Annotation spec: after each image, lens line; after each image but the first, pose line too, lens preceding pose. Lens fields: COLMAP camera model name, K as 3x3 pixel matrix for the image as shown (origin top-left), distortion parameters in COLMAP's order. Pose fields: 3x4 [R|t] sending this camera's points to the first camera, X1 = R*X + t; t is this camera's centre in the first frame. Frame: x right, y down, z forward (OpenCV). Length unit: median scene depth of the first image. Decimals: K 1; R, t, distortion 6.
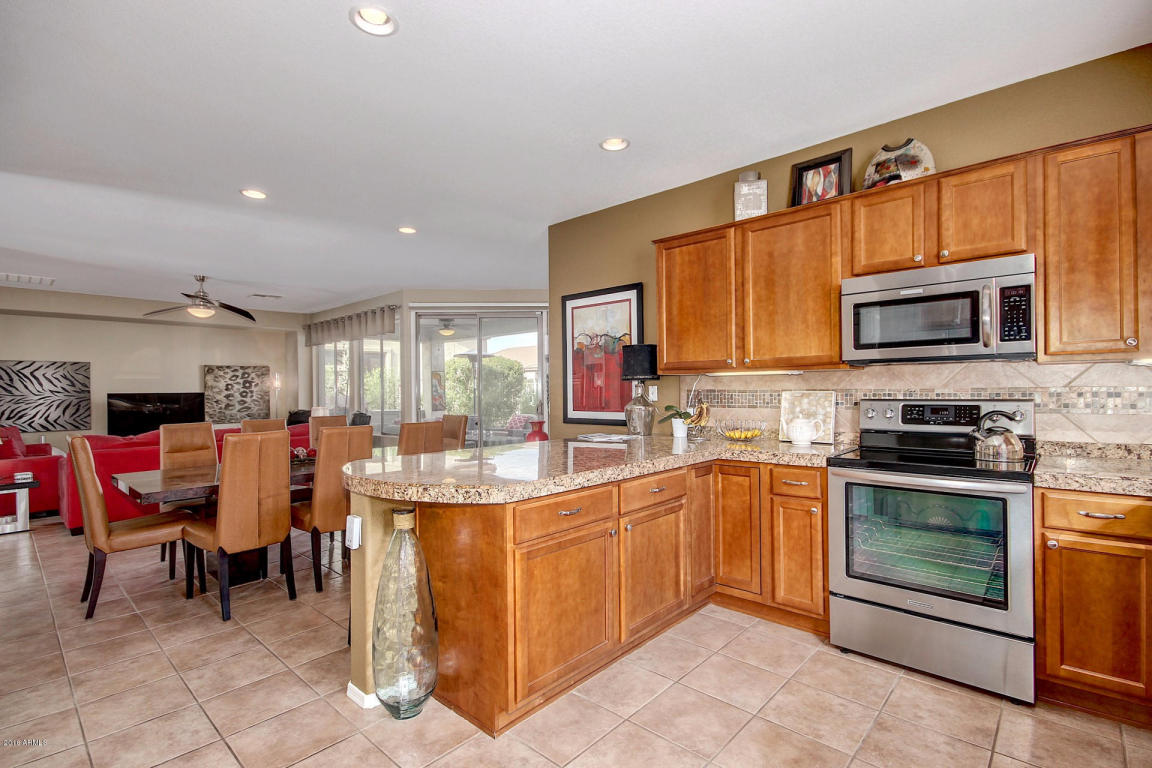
lens RADIAL K [[534.6, 0, 580.6], [0, 534.6, 390.4], [0, 0, 1]] dist [0.011065, -0.012037]
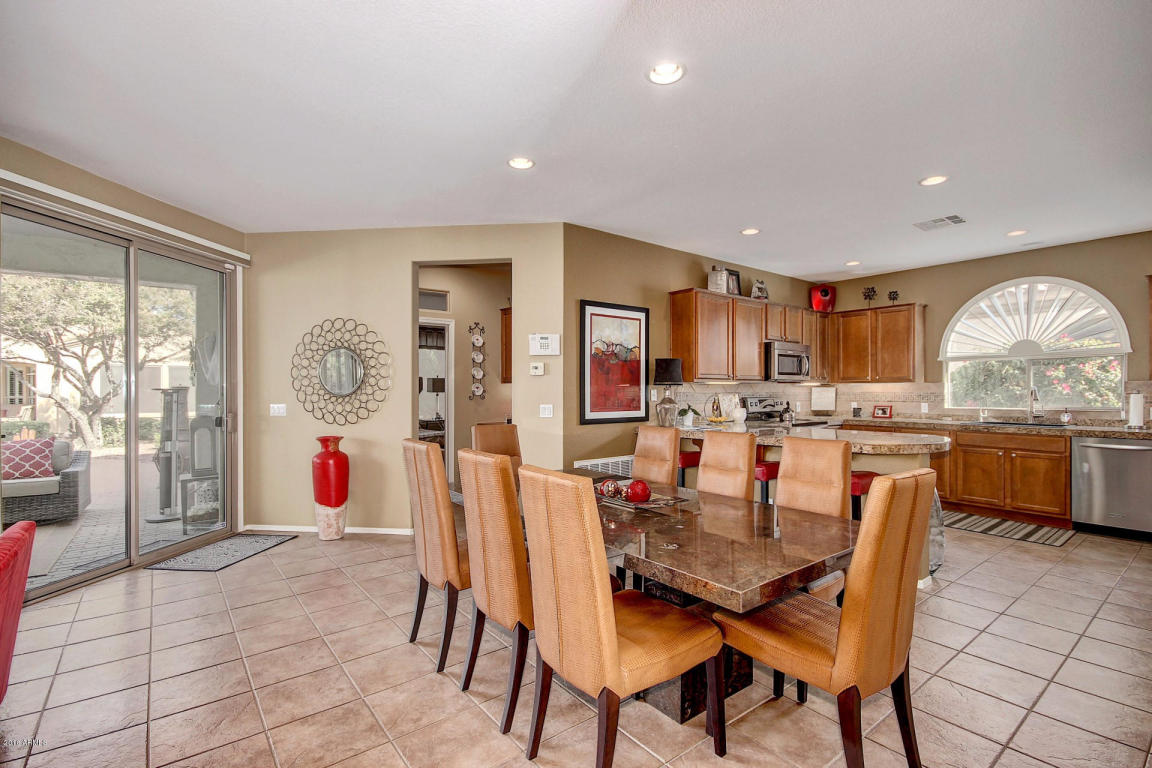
lens RADIAL K [[534.6, 0, 580.6], [0, 534.6, 390.4], [0, 0, 1]] dist [0.011065, -0.012037]
pose [[0.158818, 0.008263, 0.987273, -1.307164], [-0.000821, 0.999966, -0.008237, 0.005241], [-0.987308, 0.000498, 0.158820, 1.064678]]
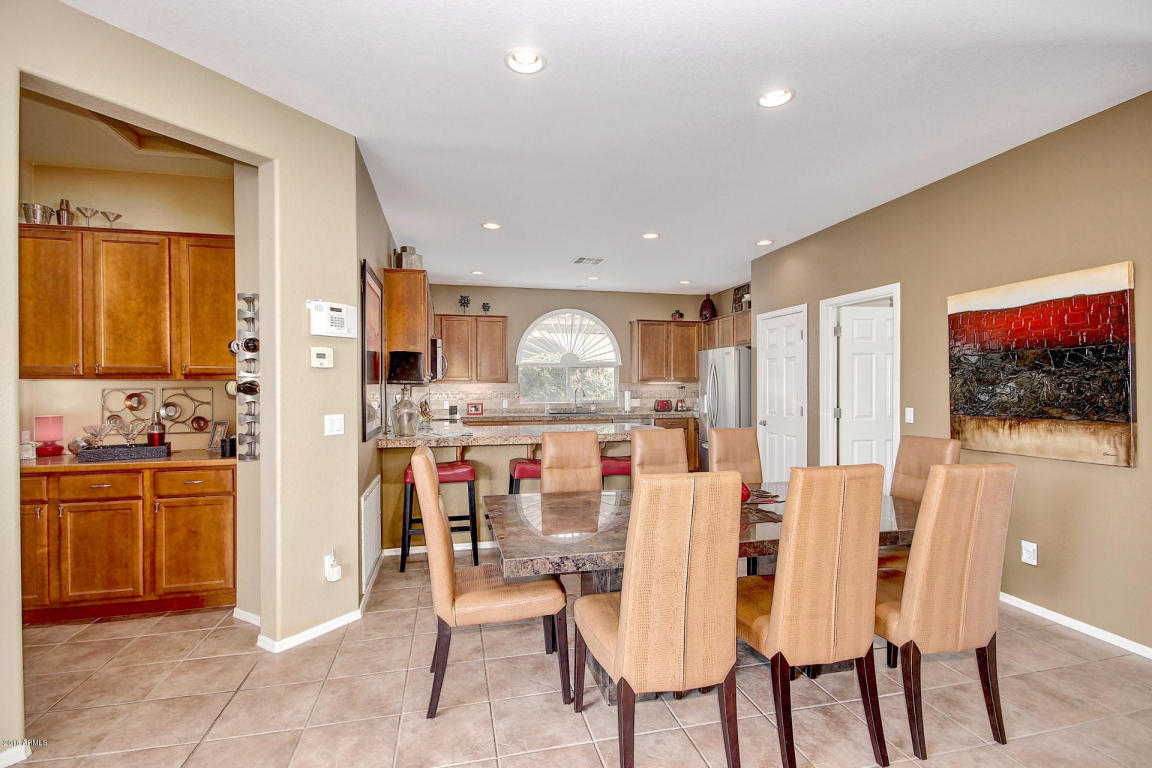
lens RADIAL K [[534.6, 0, 580.6], [0, 534.6, 390.4], [0, 0, 1]] dist [0.011065, -0.012037]
pose [[-0.829716, 0.009193, 0.558110, -0.826596], [0.011609, 0.999932, 0.000788, -0.004803], [-0.558065, 0.007133, -0.829767, 1.799086]]
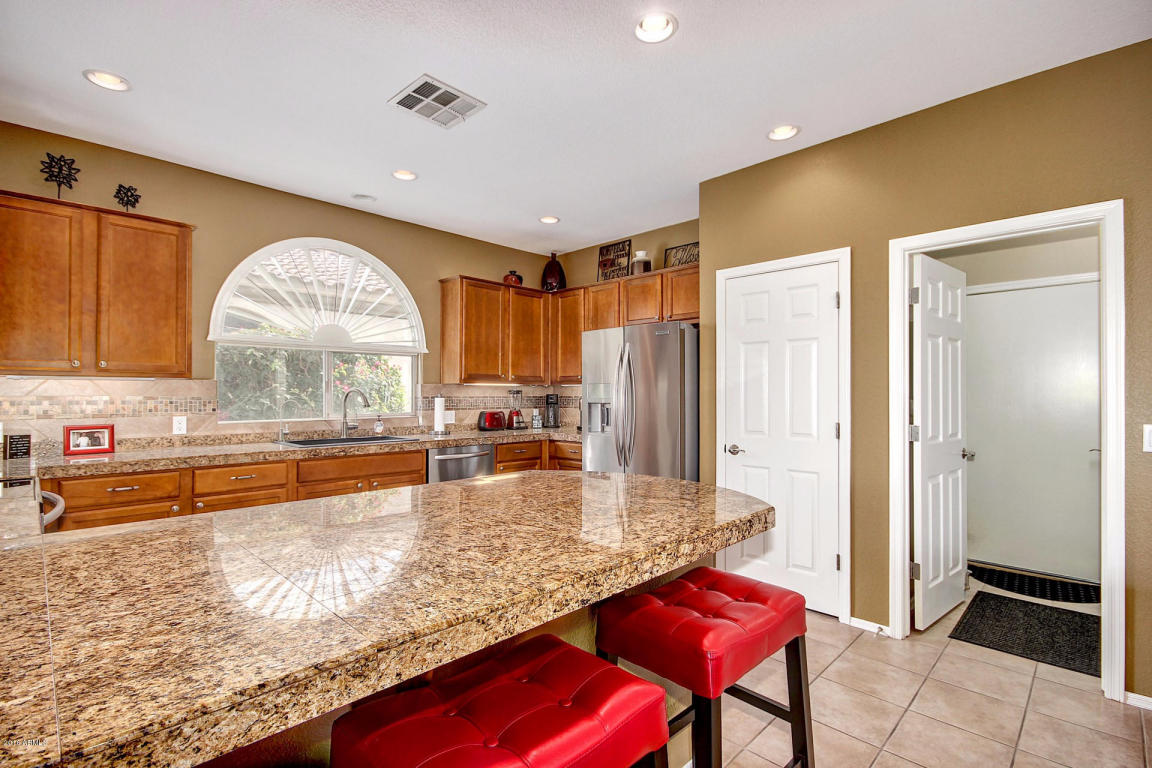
lens RADIAL K [[534.6, 0, 580.6], [0, 534.6, 390.4], [0, 0, 1]] dist [0.011065, -0.012037]
pose [[-0.999382, 0.008578, 0.034087, -0.156119], [0.008265, 0.999922, -0.009316, 0.000055], [-0.034164, -0.009029, -0.999375, 1.147711]]
